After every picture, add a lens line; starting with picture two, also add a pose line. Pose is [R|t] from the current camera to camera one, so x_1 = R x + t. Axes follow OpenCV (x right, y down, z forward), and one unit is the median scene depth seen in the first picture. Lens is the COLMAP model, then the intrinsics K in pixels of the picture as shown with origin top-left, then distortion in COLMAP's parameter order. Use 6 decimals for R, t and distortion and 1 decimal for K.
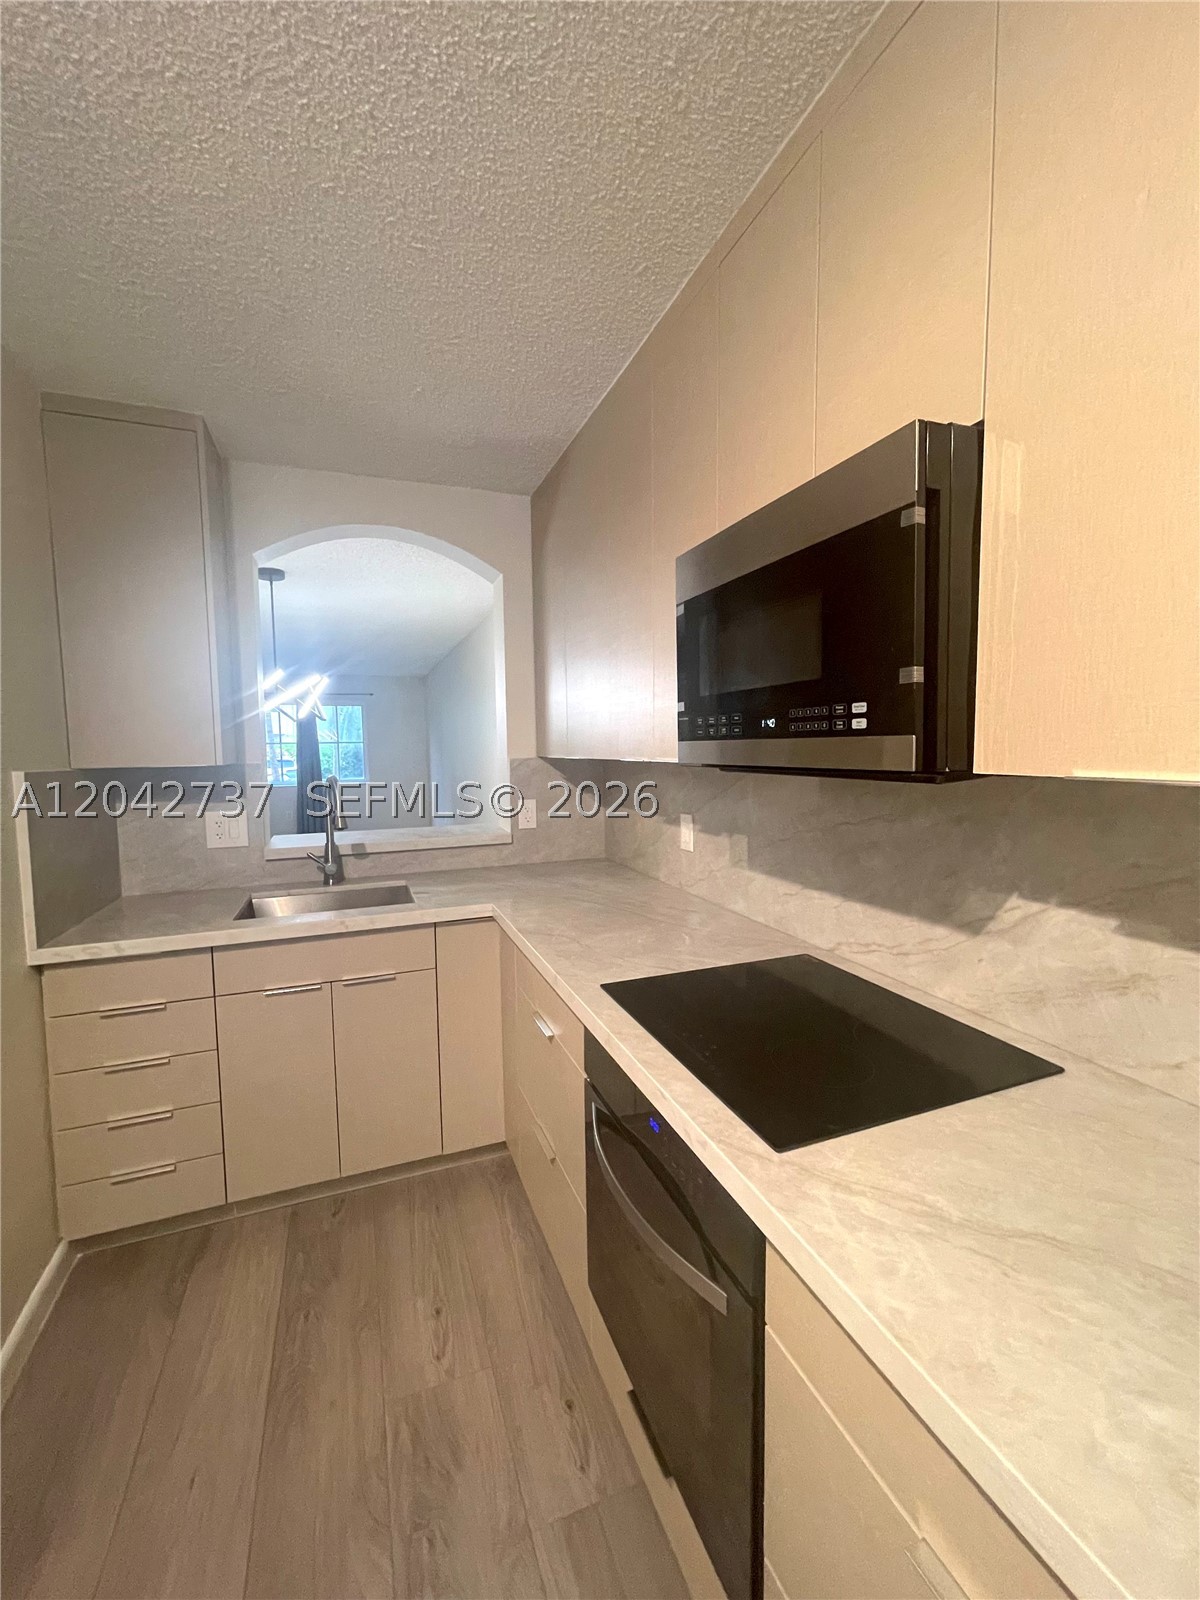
lens RADIAL K [[648.8, 0, 593.8], [0, 648.8, 798.0], [0, 0, 1]] dist [-0.007402, 0.000706]
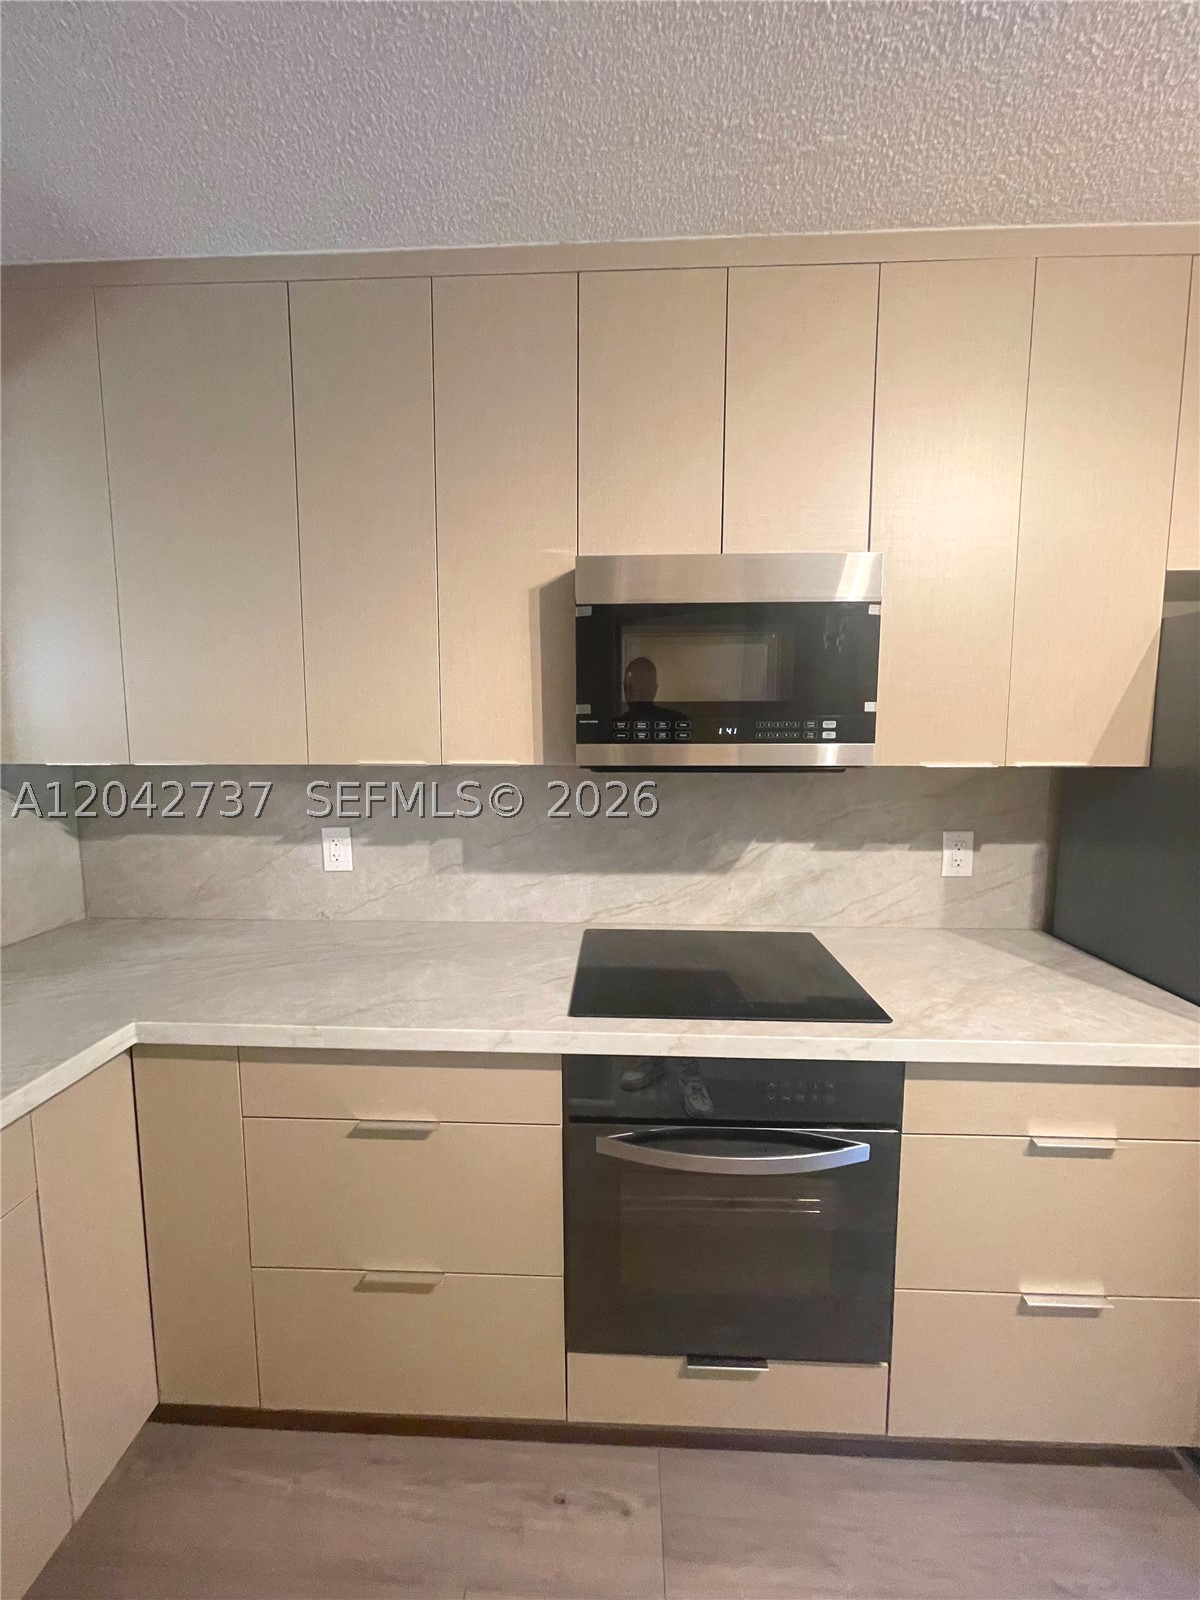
lens RADIAL K [[648.8, 0, 595.4], [0, 648.8, 797.3], [0, 0, 1]] dist [-0.007402, 0.000706]
pose [[0.392481, -0.083928, 0.915923, -0.881221], [0.068877, 0.995714, 0.061725, -0.075632], [-0.917178, 0.038860, 0.396579, 0.677430]]
